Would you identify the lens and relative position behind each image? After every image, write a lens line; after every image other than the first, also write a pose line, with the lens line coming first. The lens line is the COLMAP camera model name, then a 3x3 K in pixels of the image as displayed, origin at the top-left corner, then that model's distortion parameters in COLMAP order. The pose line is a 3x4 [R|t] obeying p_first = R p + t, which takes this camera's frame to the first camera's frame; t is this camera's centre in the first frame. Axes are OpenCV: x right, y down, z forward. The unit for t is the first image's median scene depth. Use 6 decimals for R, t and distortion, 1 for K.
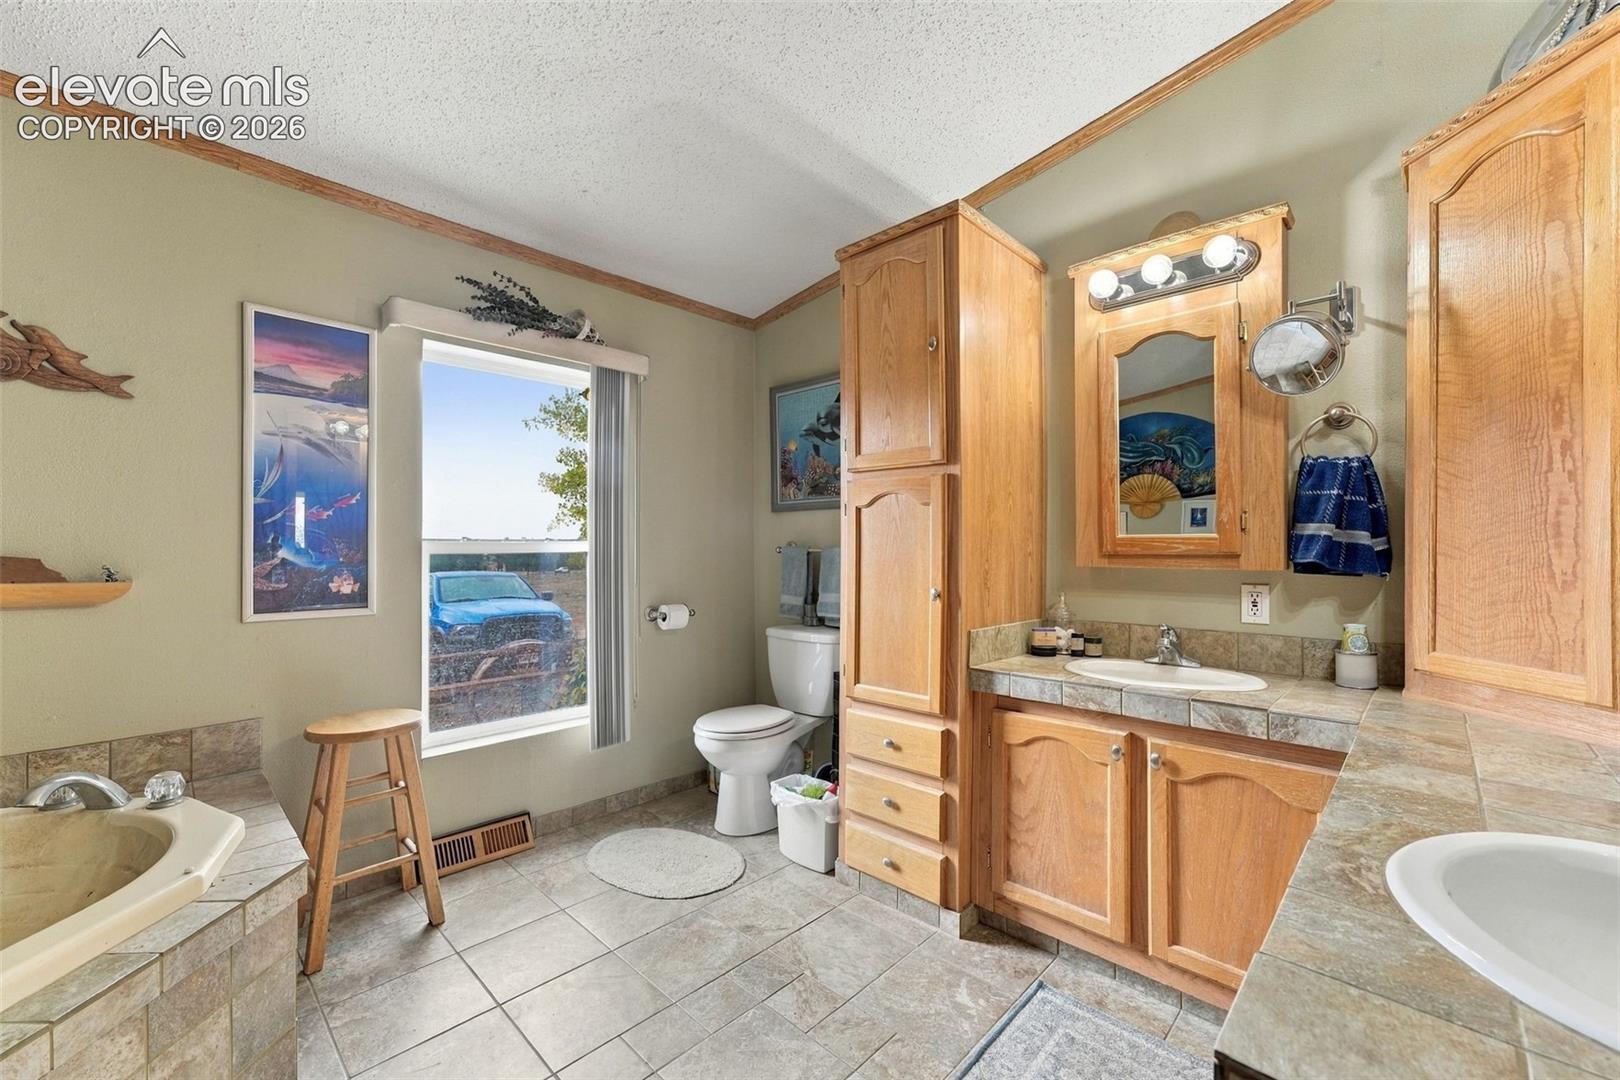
lens RADIAL K [[664.8, 0, 805.1], [0, 664.8, 549.5], [0, 0, 1]] dist [0.001172, 0.000896]
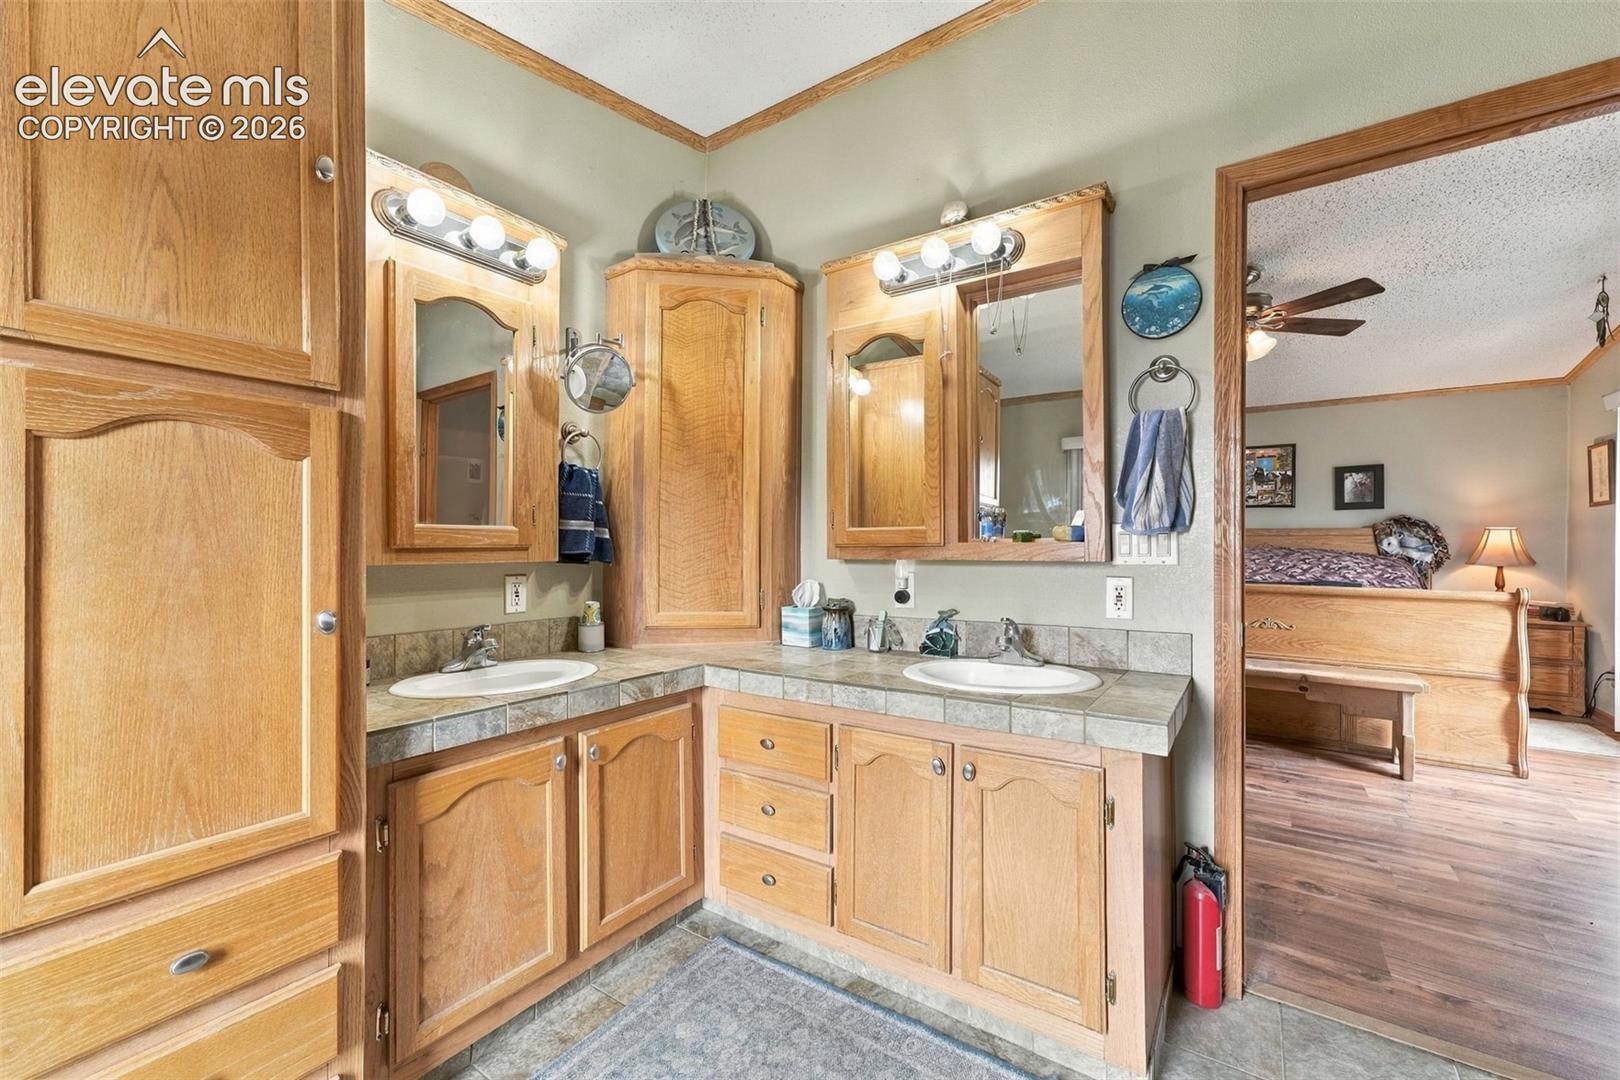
lens RADIAL K [[664.8, 0, 795.9], [0, 664.8, 550.1], [0, 0, 1]] dist [0.001172, 0.000896]
pose [[-0.145341, -0.010018, 0.989331, -0.455145], [0.002261, 0.999943, 0.010458, 0.002008], [-0.989379, 0.003756, -0.145310, 0.755660]]
